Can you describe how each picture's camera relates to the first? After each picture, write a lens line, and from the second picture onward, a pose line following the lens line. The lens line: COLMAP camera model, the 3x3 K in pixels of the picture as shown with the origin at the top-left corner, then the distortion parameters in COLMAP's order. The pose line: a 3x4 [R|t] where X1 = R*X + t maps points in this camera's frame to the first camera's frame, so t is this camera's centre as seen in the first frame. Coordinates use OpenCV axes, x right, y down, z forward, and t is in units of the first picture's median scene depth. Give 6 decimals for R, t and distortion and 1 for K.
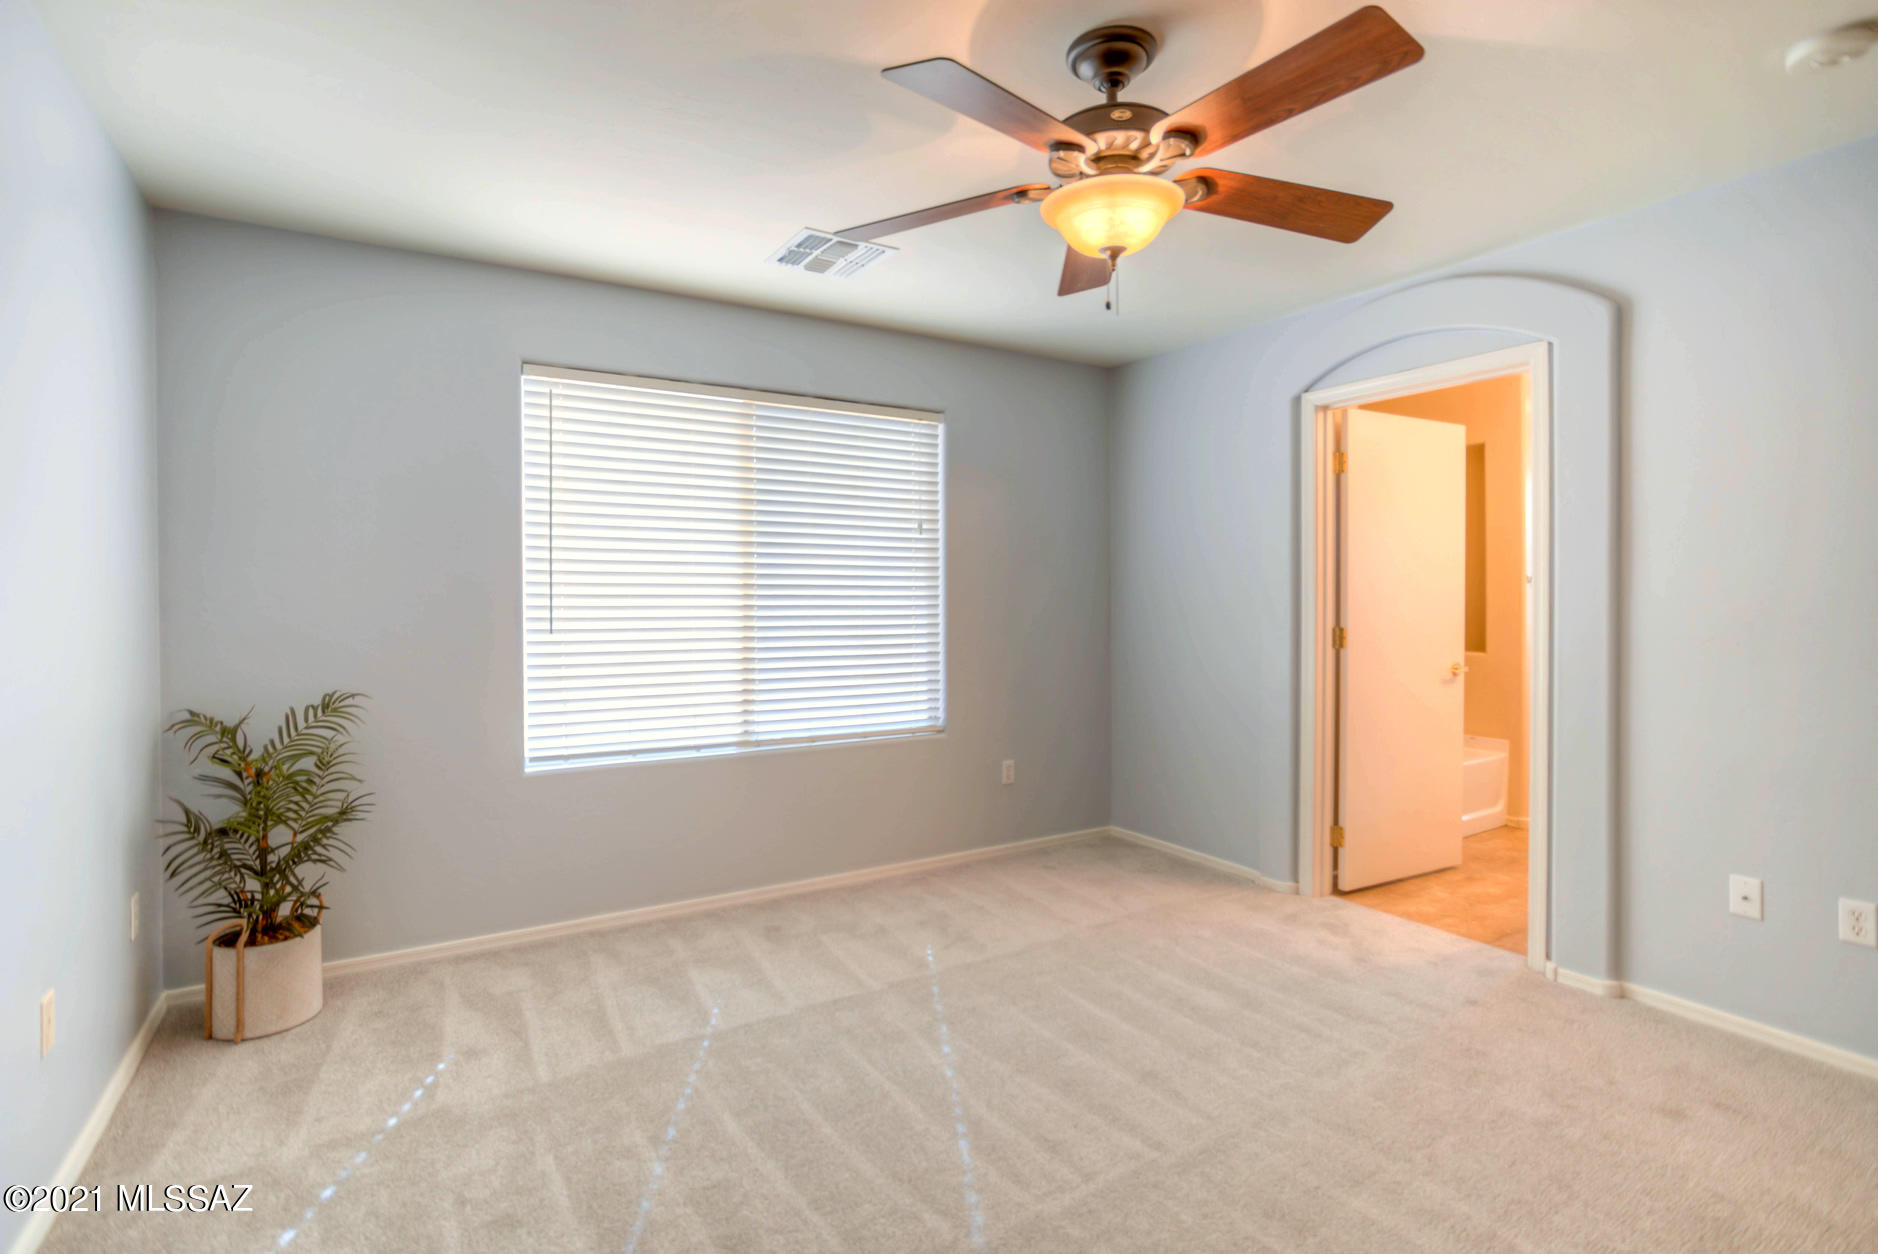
lens RADIAL K [[867.4, 0, 939.0], [0, 867.4, 627.0], [0, 0, 1]] dist [-0.026284, 0.000075]
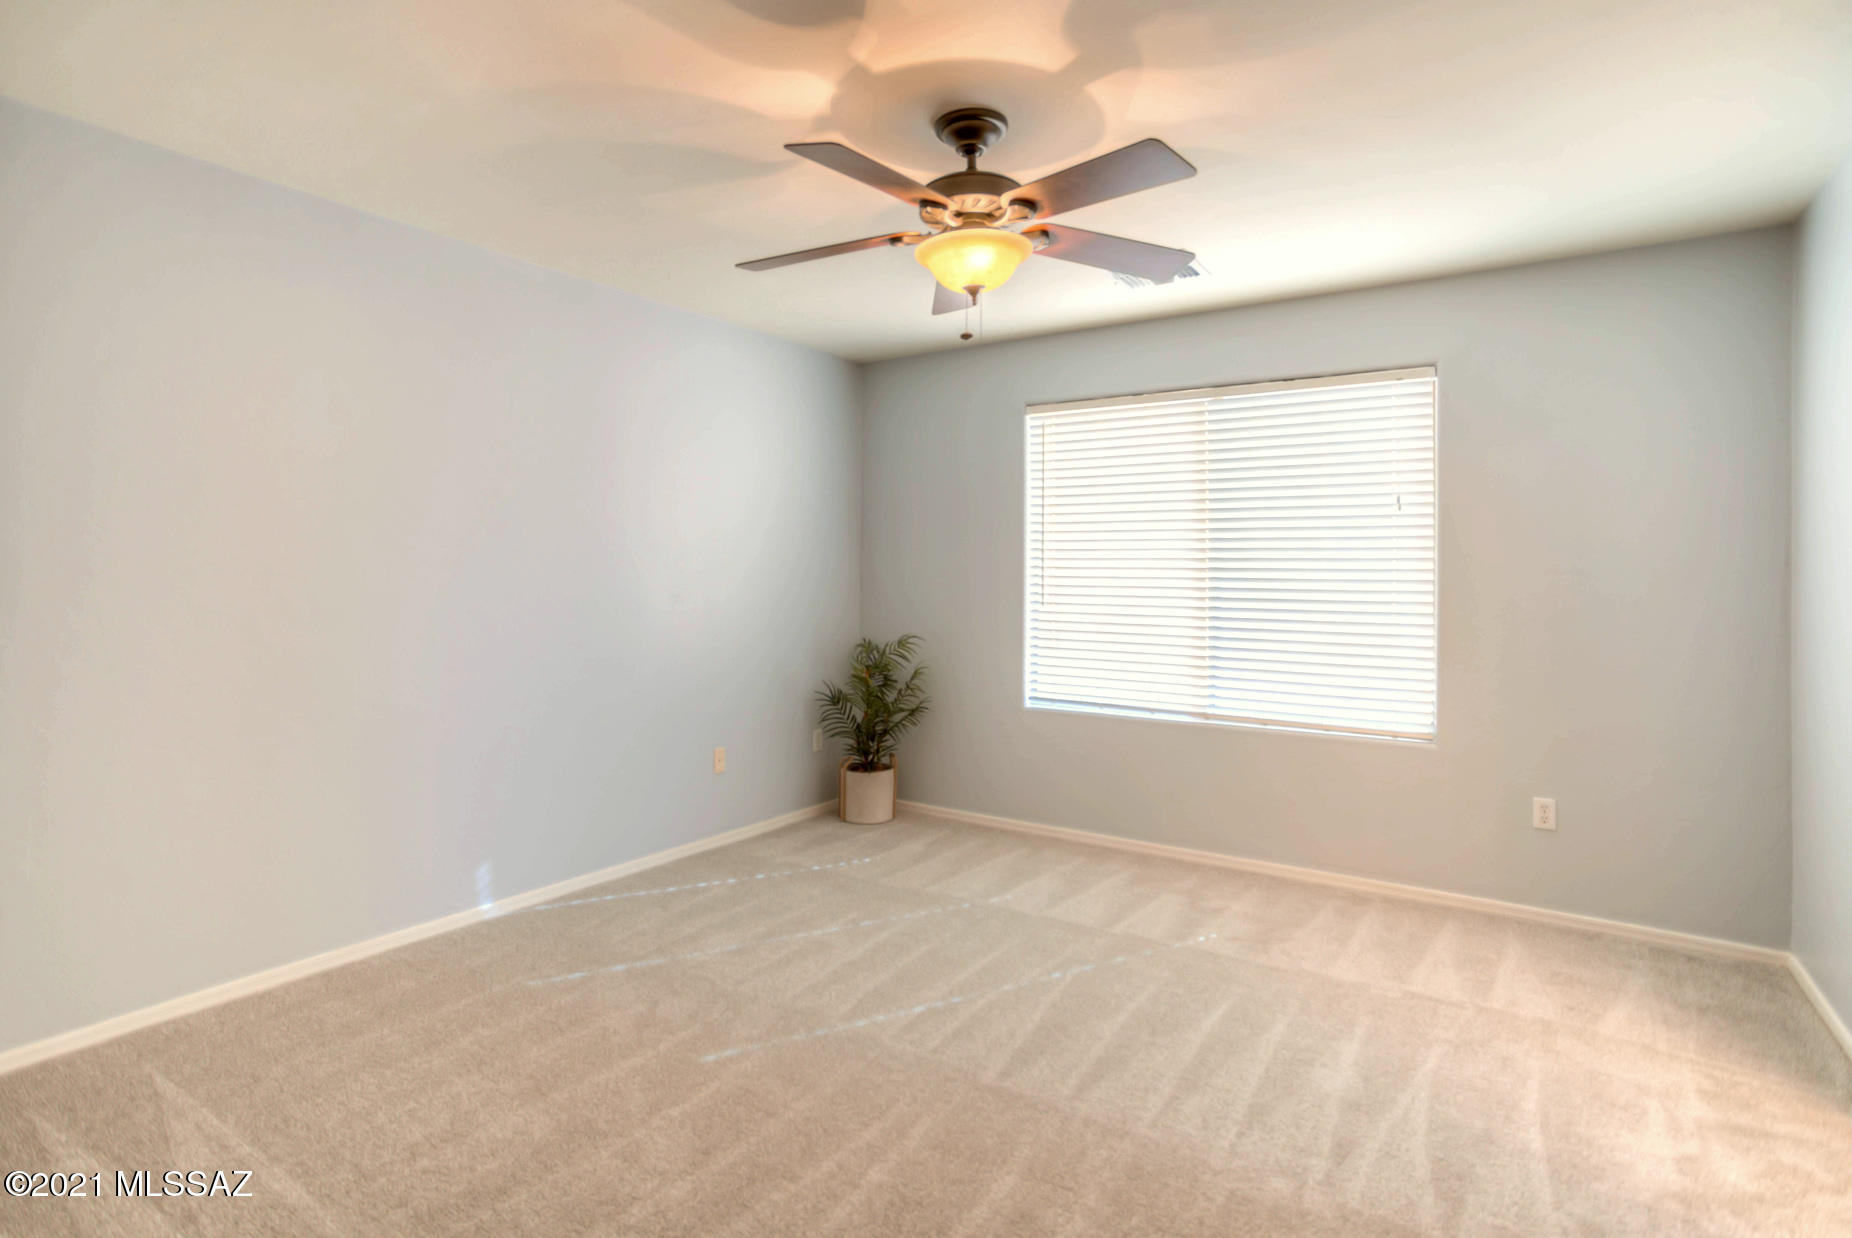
lens RADIAL K [[909.9, 0, 927.3], [0, 909.9, 591.7], [0, 0, 1]] dist [-0.057230, 0.035224]
pose [[0.436326, 0.019596, -0.899575, 0.791615], [-0.039896, 0.999201, 0.002415, -0.009342], [0.898904, 0.034836, 0.436759, 0.246667]]
